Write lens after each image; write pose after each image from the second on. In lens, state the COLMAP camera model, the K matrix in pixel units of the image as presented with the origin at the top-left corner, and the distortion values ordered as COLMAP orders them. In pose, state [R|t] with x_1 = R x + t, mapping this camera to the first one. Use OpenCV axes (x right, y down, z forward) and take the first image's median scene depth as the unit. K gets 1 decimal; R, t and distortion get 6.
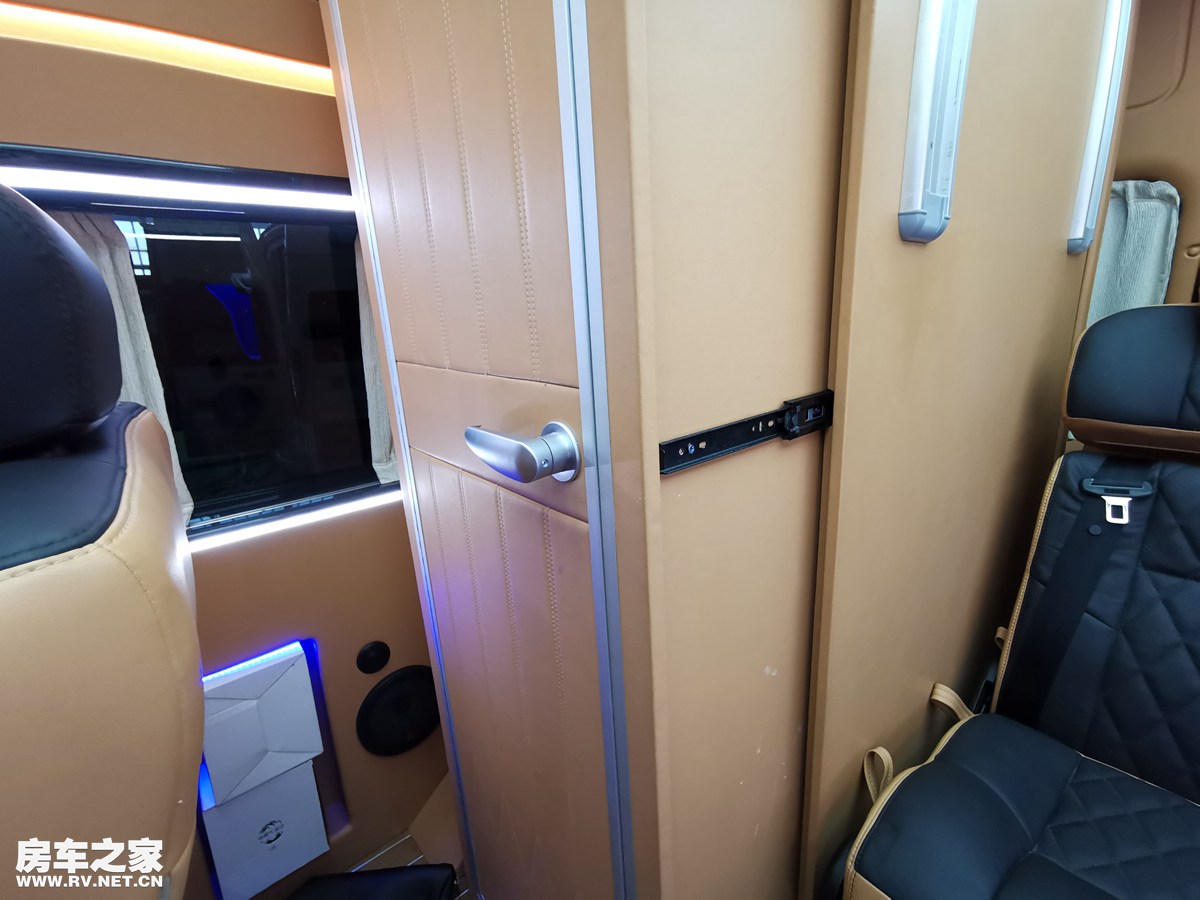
lens RADIAL K [[553.2, 0, 590.2], [0, 553.2, 442.1], [0, 0, 1]] dist [0.002948, 0.002309]
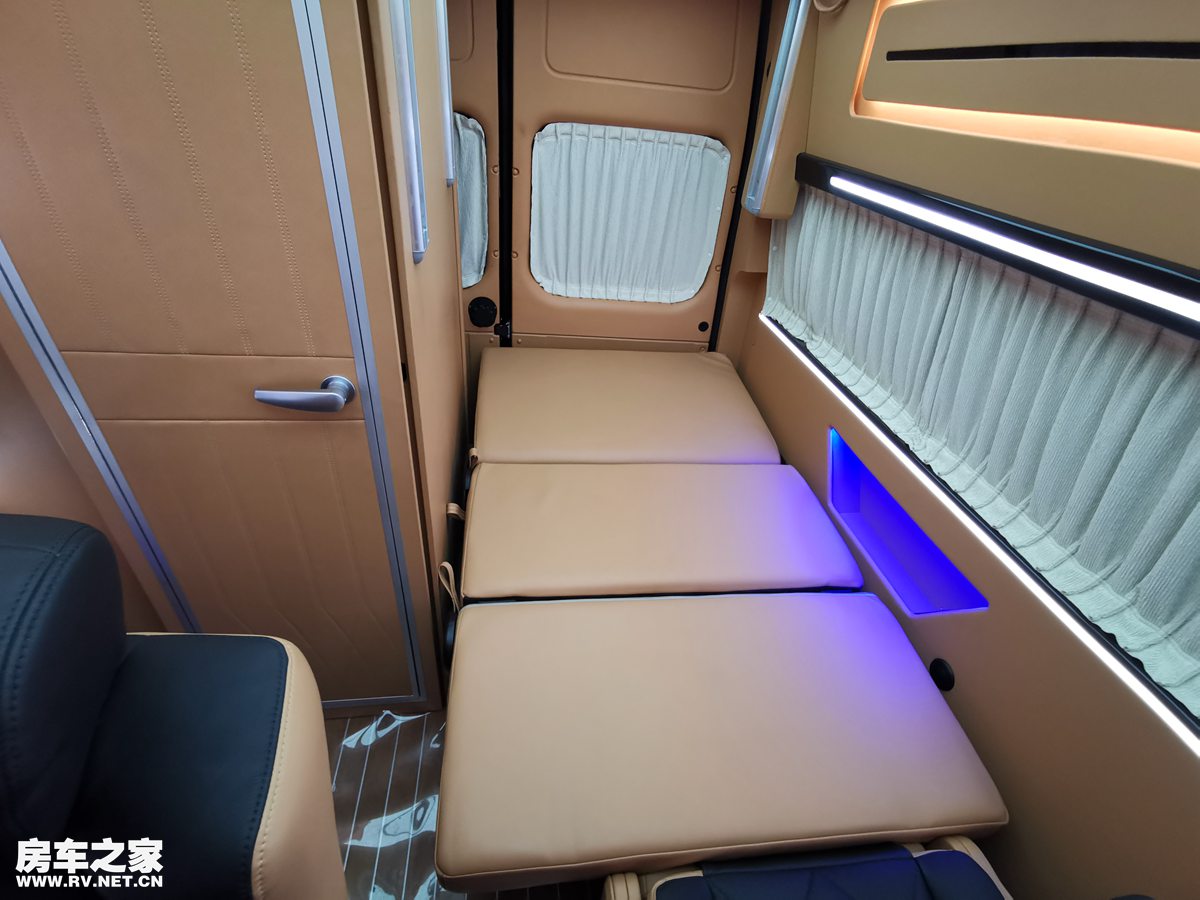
lens RADIAL K [[553.2, 0, 595.7], [0, 553.2, 444.9], [0, 0, 1]] dist [0.002948, 0.002309]
pose [[0.522653, -0.403169, 0.751192, -0.424462], [0.103584, 0.904619, 0.413443, -0.346689], [-0.846229, -0.138276, 0.514564, -0.270935]]
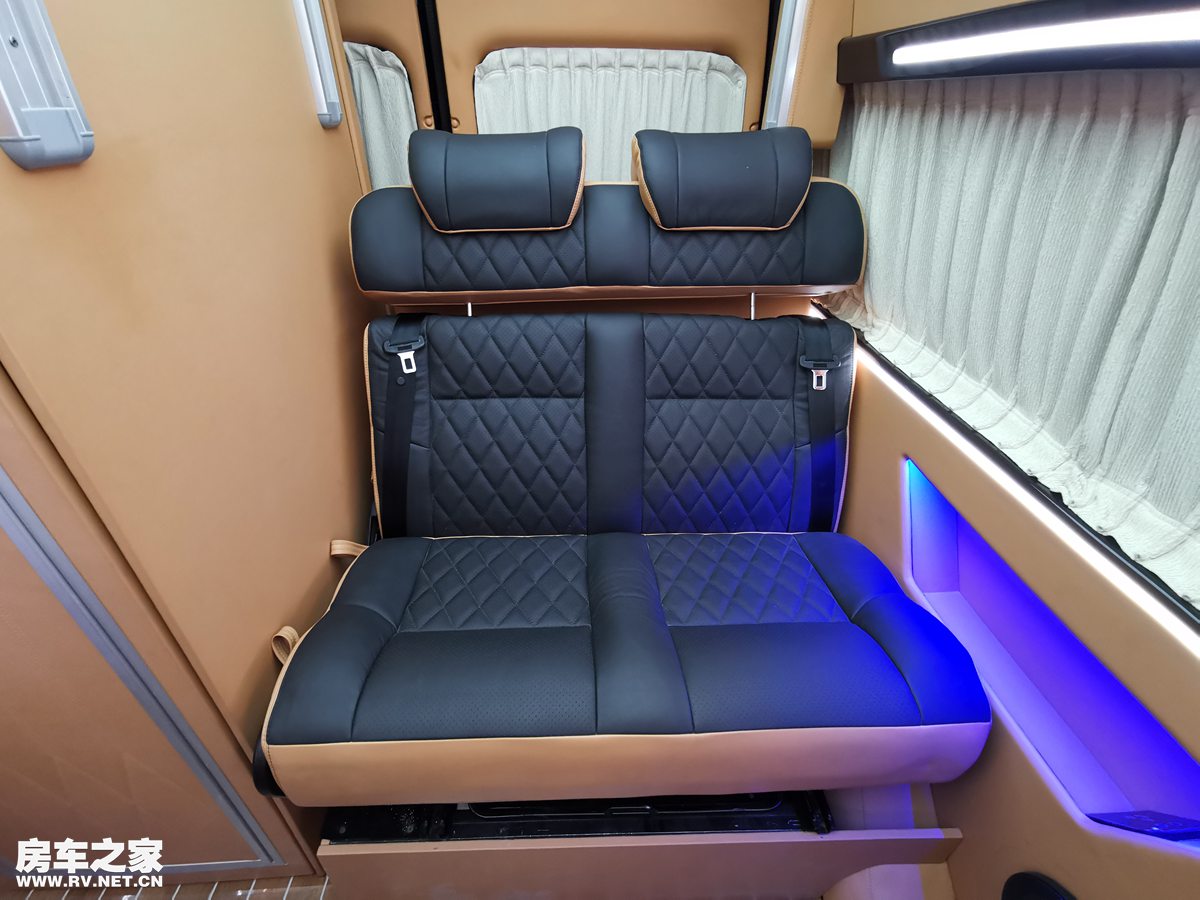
lens RADIAL K [[553.2, 0, 599.3], [0, 553.2, 446.3], [0, 0, 1]] dist [0.002948, 0.002309]
pose [[0.589389, -0.387749, 0.708711, 0.215255], [0.158409, 0.915721, 0.369271, -0.106477], [-0.792167, -0.105378, 0.601139, -0.157602]]
